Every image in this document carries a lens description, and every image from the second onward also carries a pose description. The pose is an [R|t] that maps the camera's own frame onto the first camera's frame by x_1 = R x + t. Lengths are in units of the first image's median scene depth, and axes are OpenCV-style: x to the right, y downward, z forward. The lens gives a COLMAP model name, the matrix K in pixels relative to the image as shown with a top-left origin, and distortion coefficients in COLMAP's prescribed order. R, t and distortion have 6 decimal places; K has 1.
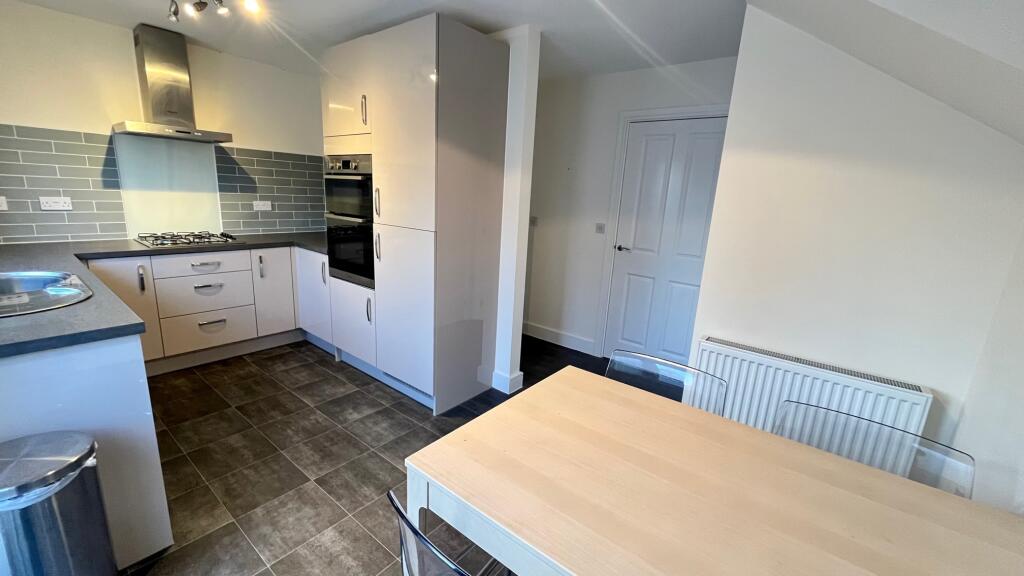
lens RADIAL K [[414.9, 0, 512.0], [0, 414.9, 288.3], [0, 0, 1]] dist [-0.000513, -0.000110]
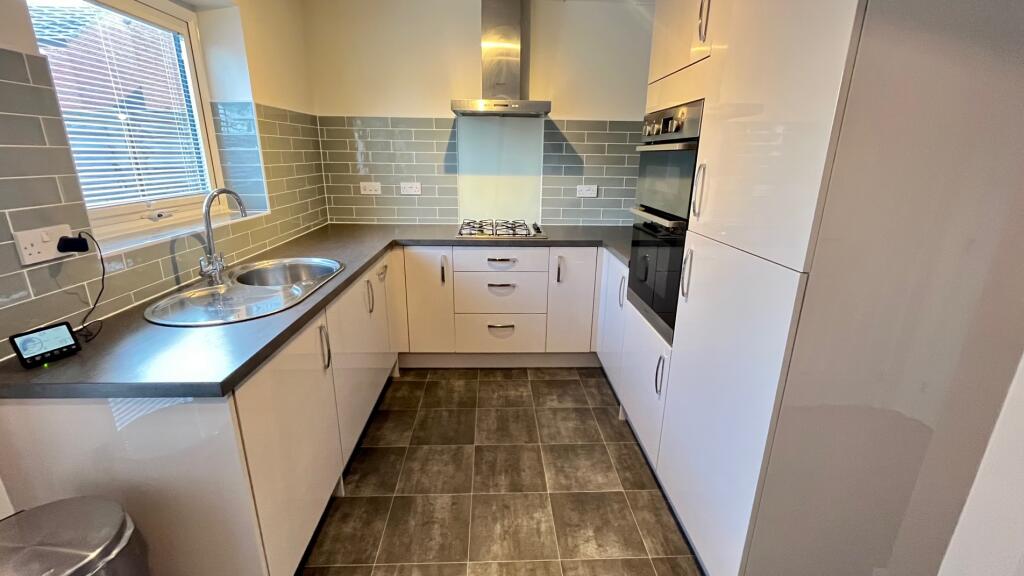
lens RADIAL K [[437.5, 0, 512.9], [0, 437.5, 286.9], [0, 0, 1]] dist [0.014561, 0.000272]
pose [[0.654037, 0.173180, -0.736372, -0.043367], [-0.149212, 0.983851, 0.098854, -0.096368], [0.741600, 0.045221, 0.669316, 0.409817]]
